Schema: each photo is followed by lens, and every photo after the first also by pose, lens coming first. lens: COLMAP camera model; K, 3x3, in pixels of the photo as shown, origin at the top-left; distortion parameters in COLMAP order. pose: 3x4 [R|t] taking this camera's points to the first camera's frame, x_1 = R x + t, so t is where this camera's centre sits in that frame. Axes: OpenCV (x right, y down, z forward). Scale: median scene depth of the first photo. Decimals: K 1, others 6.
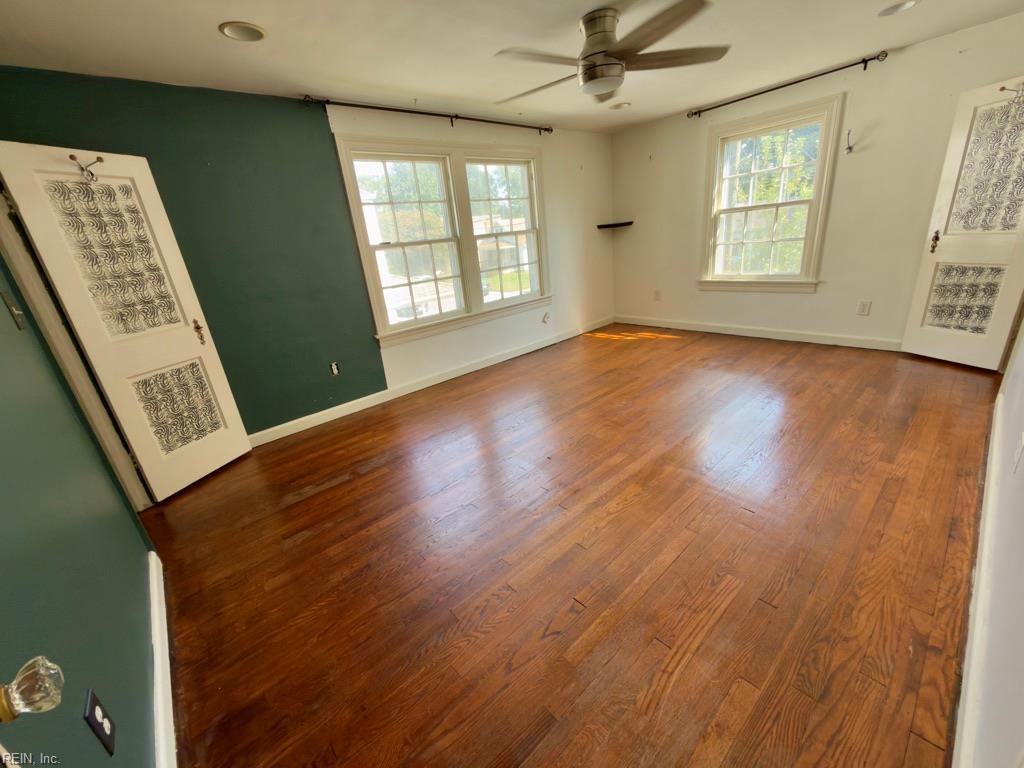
lens RADIAL K [[409.3, 0, 512.4], [0, 409.3, 381.9], [0, 0, 1]] dist [0.000635, 0.000037]
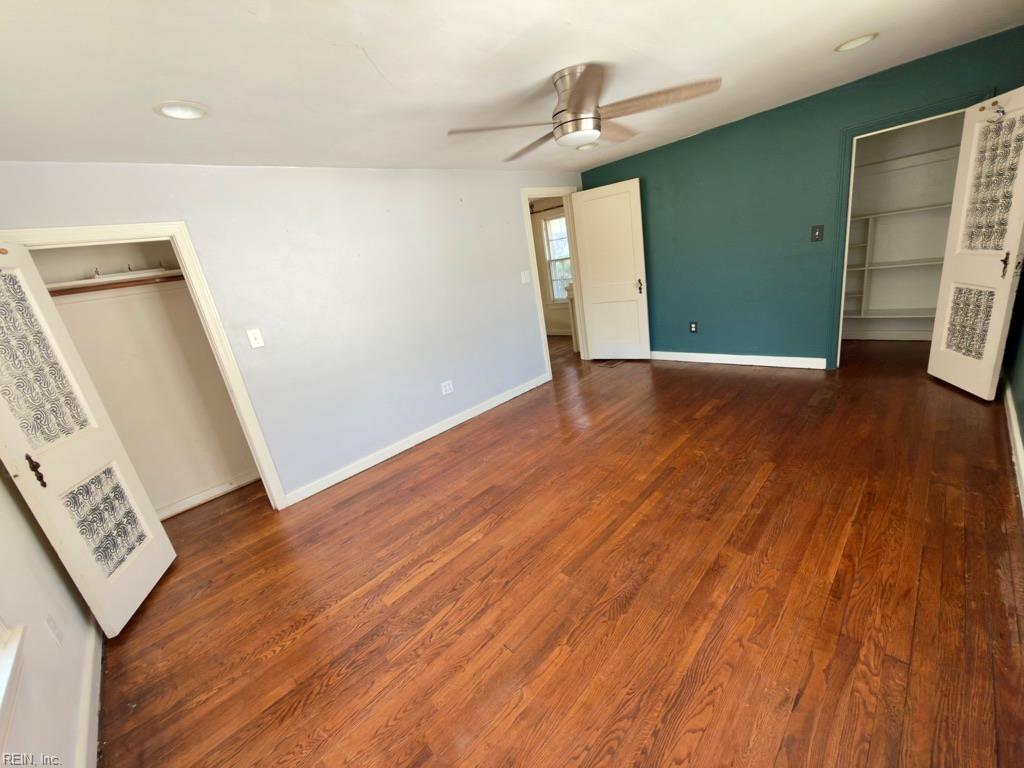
lens RADIAL K [[409.3, 0, 512.0], [0, 409.3, 384.5], [0, 0, 1]] dist [0.000635, 0.000037]
pose [[-0.964392, 0.262882, 0.029001, 0.427380], [0.227094, 0.766883, 0.600265, -0.771123], [0.135559, 0.585477, -0.799275, 1.818846]]
